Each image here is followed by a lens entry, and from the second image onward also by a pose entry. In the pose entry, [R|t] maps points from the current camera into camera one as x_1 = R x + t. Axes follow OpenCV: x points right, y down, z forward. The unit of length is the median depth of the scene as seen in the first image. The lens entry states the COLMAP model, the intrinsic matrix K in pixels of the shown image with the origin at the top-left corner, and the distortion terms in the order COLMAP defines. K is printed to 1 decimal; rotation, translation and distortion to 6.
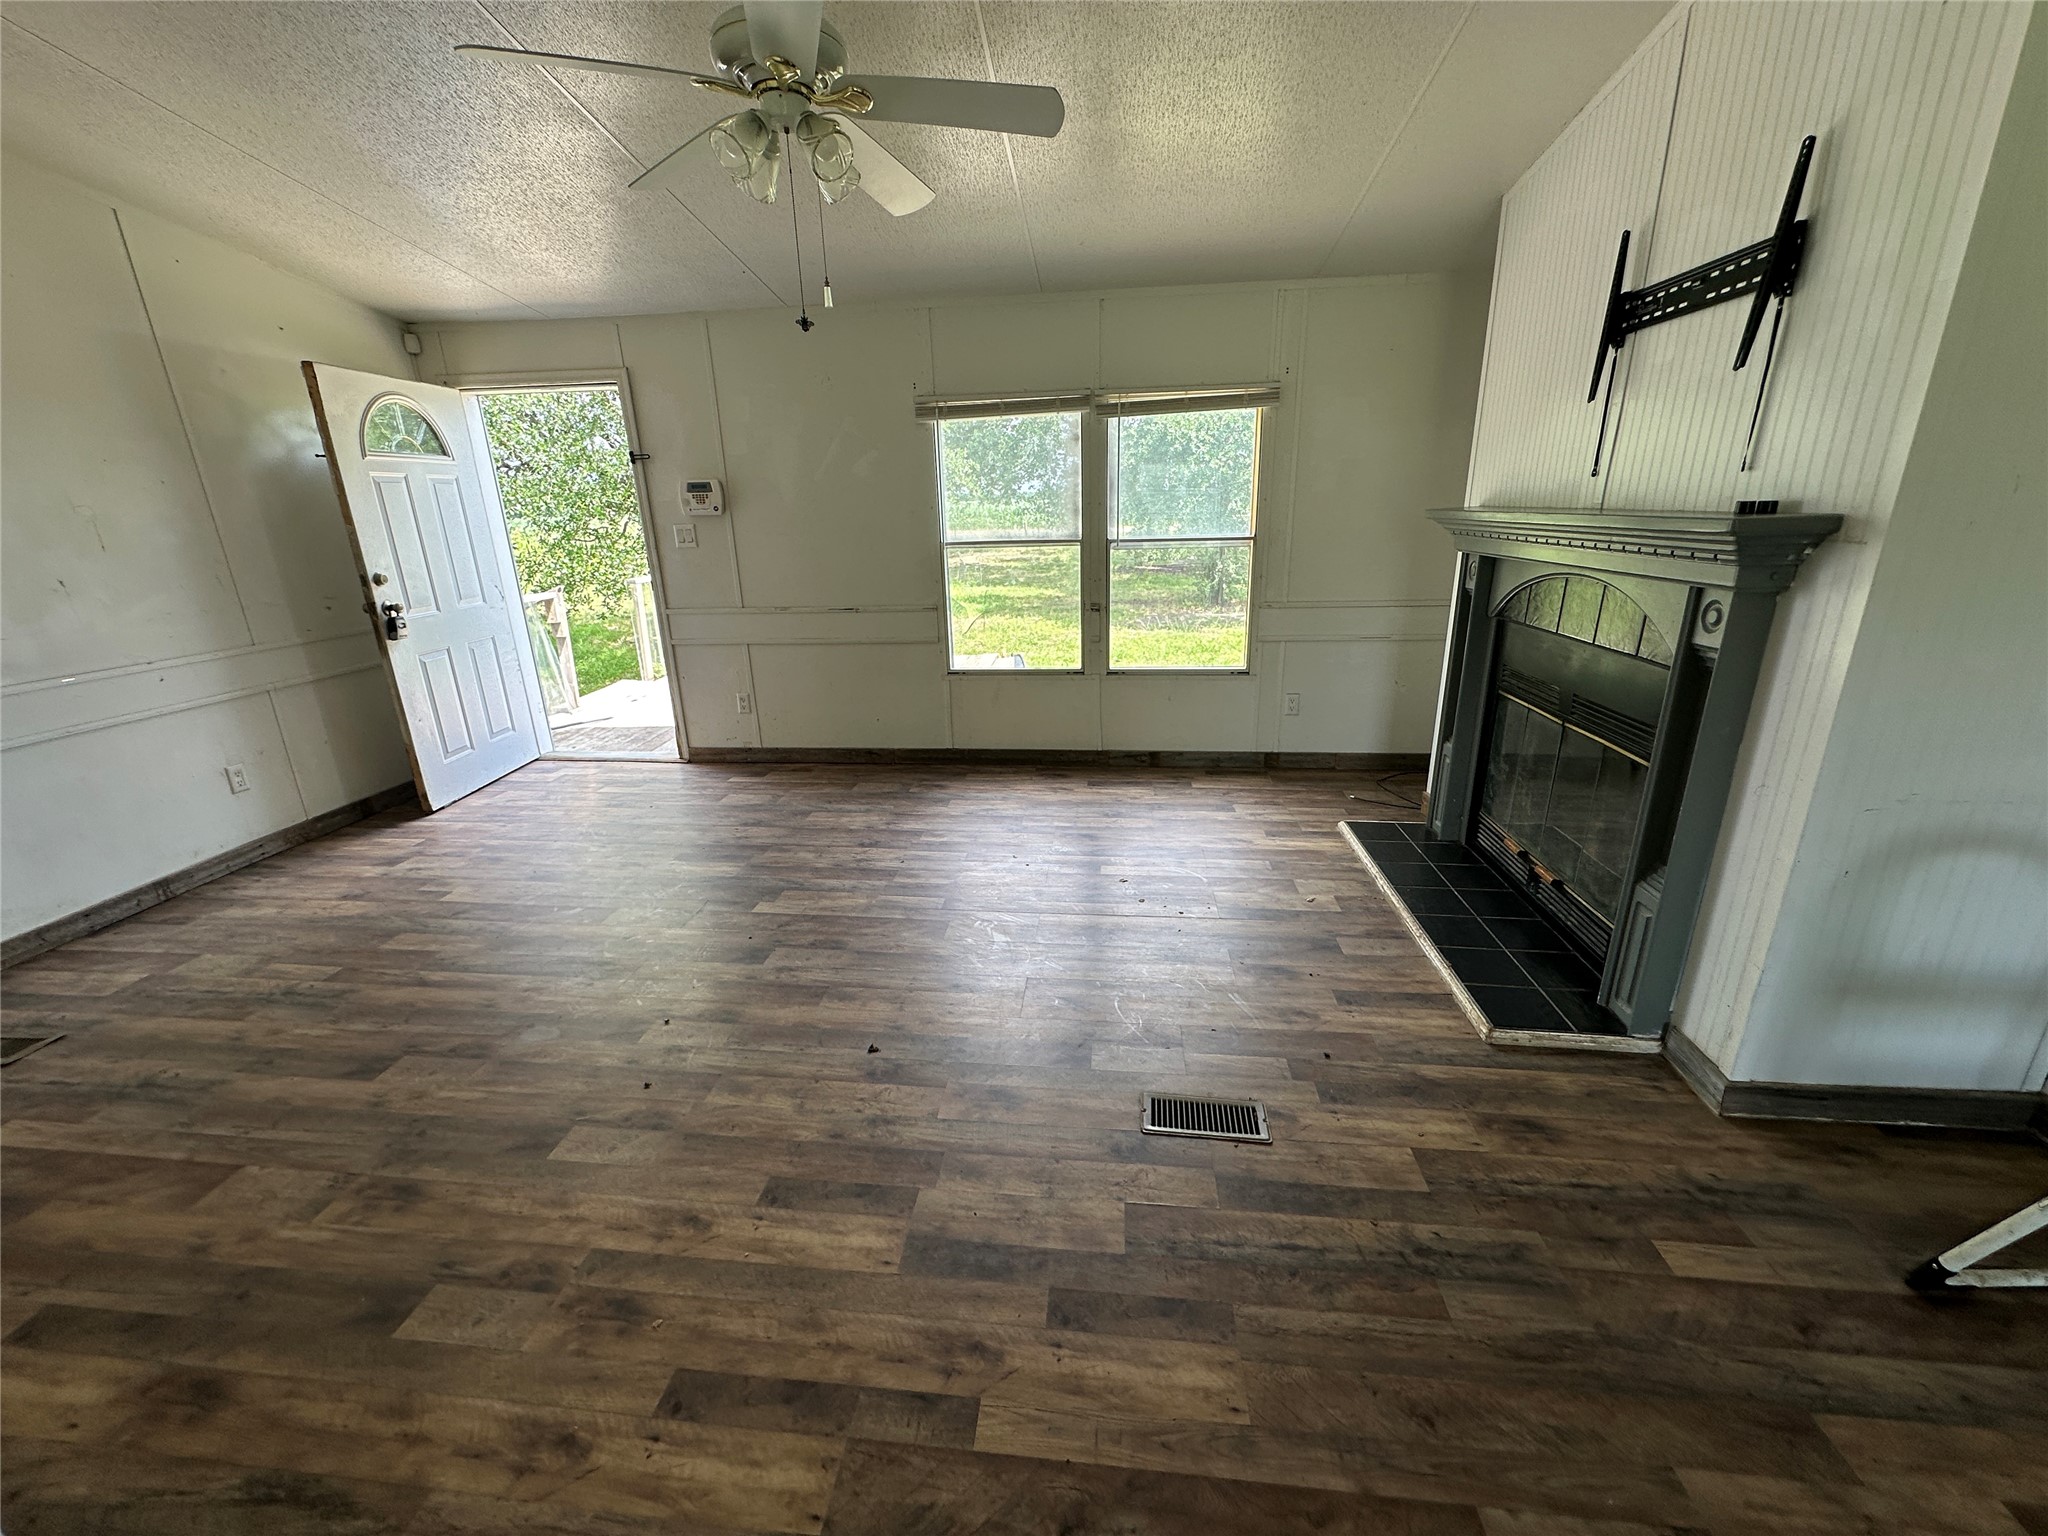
lens RADIAL K [[817.0, 0, 1031.0], [0, 817.0, 773.0], [0, 0, 1]] dist [-0.002194, -0.000629]
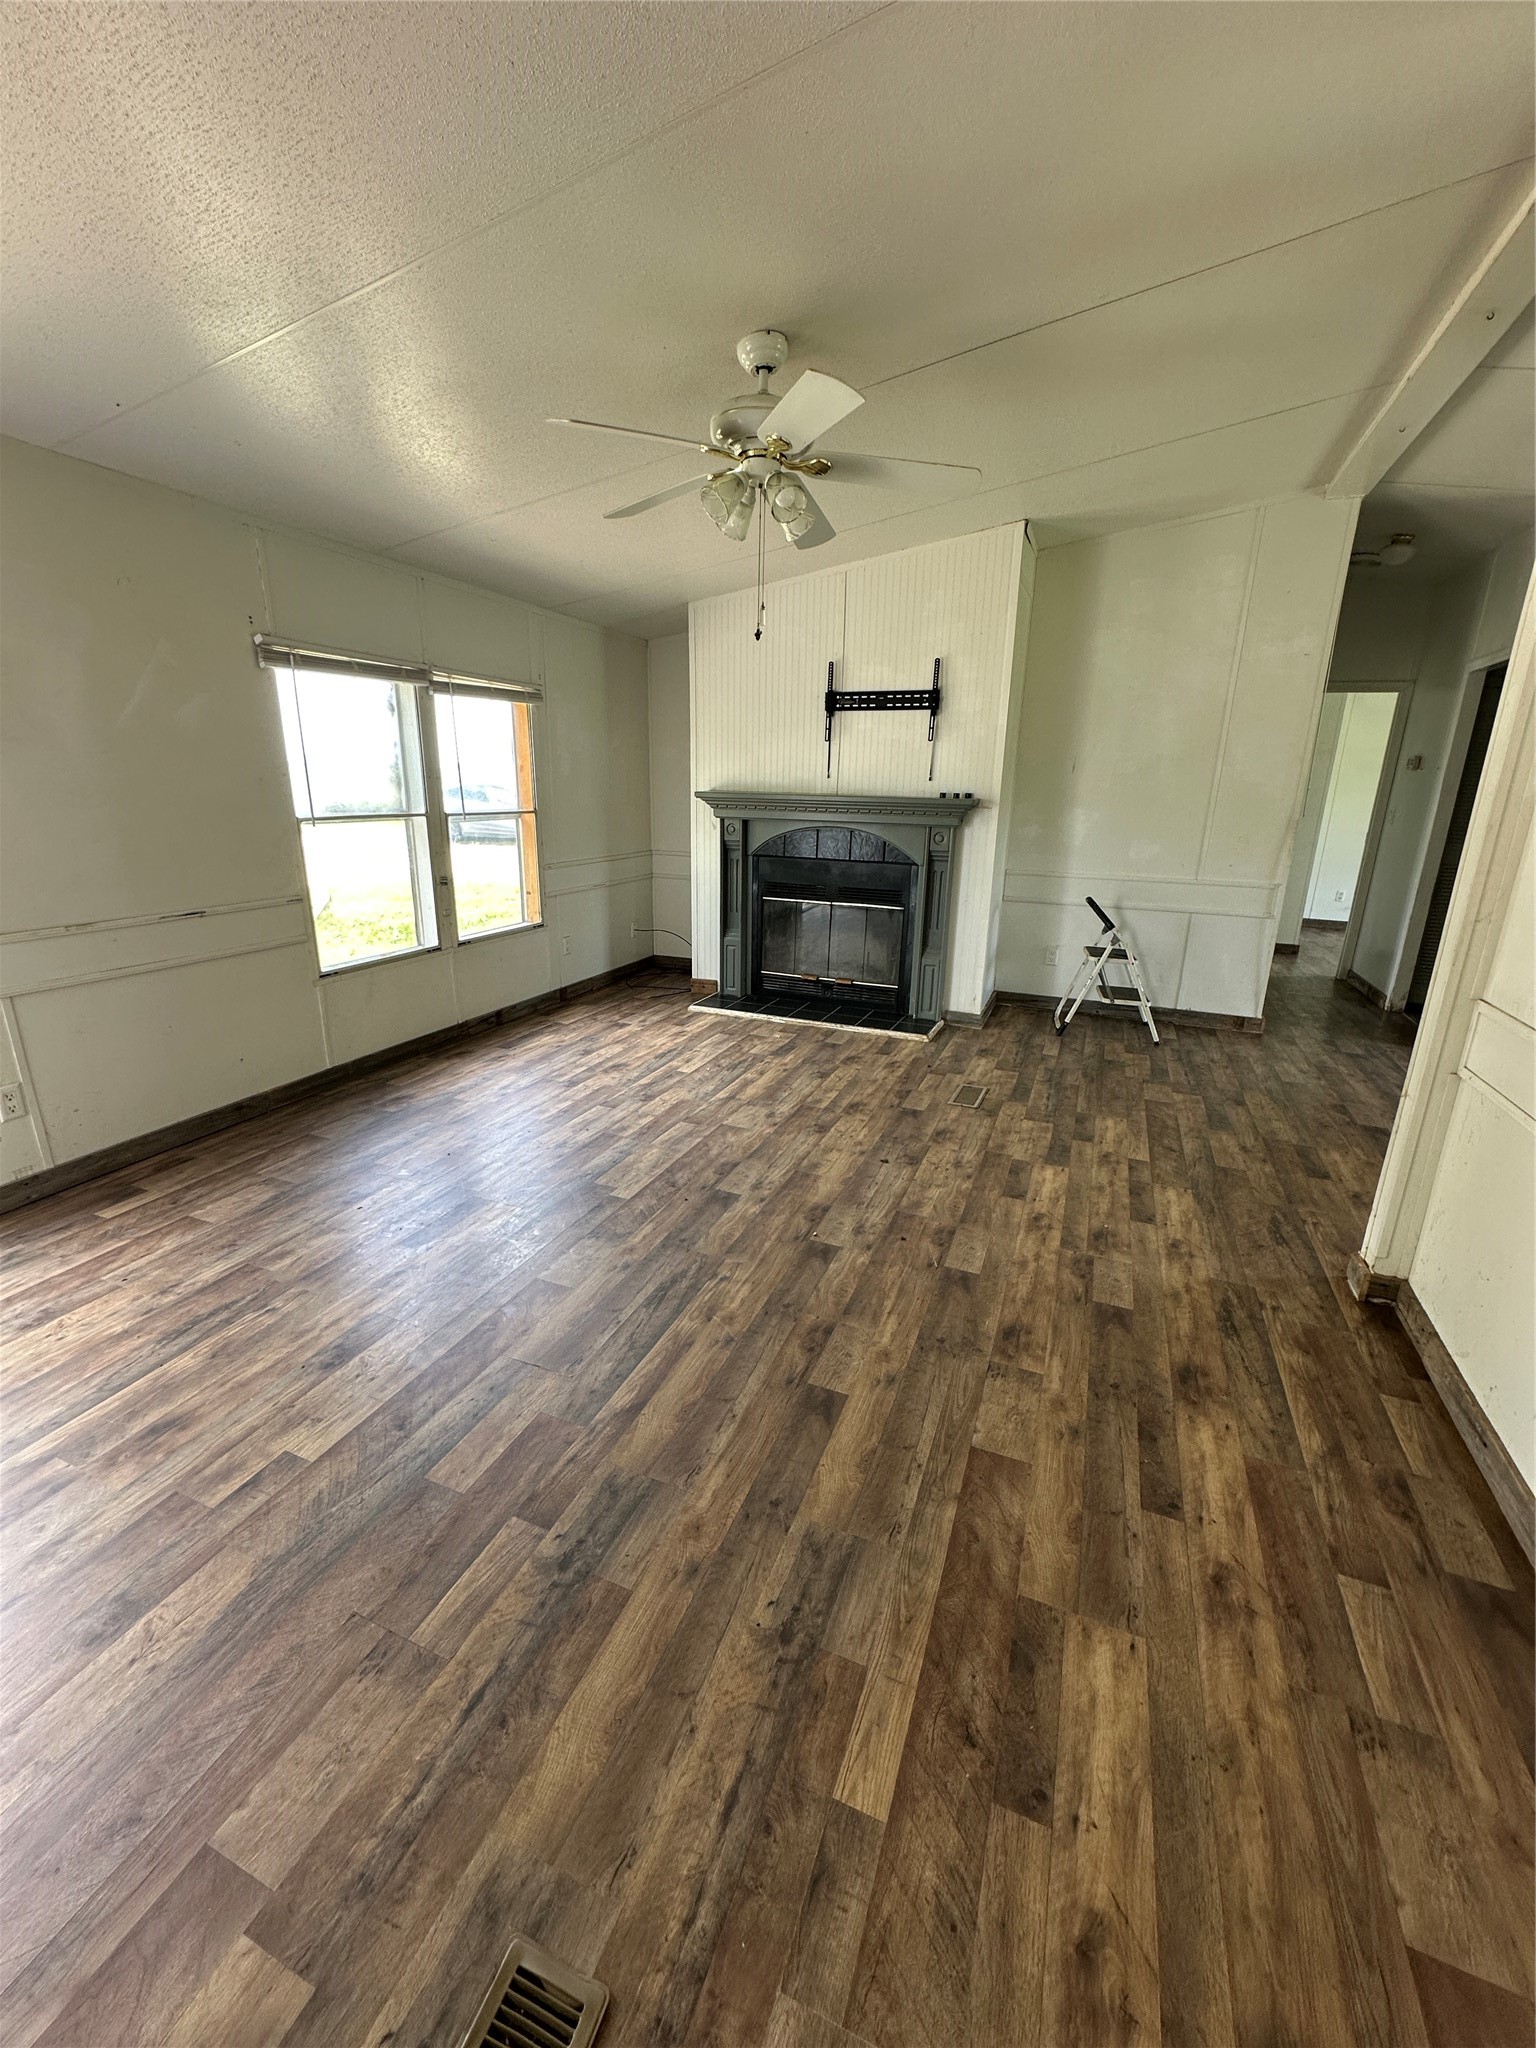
lens RADIAL K [[817.0, 0, 765.6], [0, 817.0, 1025.7], [0, 0, 1]] dist [-0.002194, -0.000629]
pose [[0.277698, -0.244068, 0.929147, -1.510135], [0.275730, 0.946744, 0.166281, -0.179151], [-0.920248, 0.210018, 0.330206, 0.668916]]
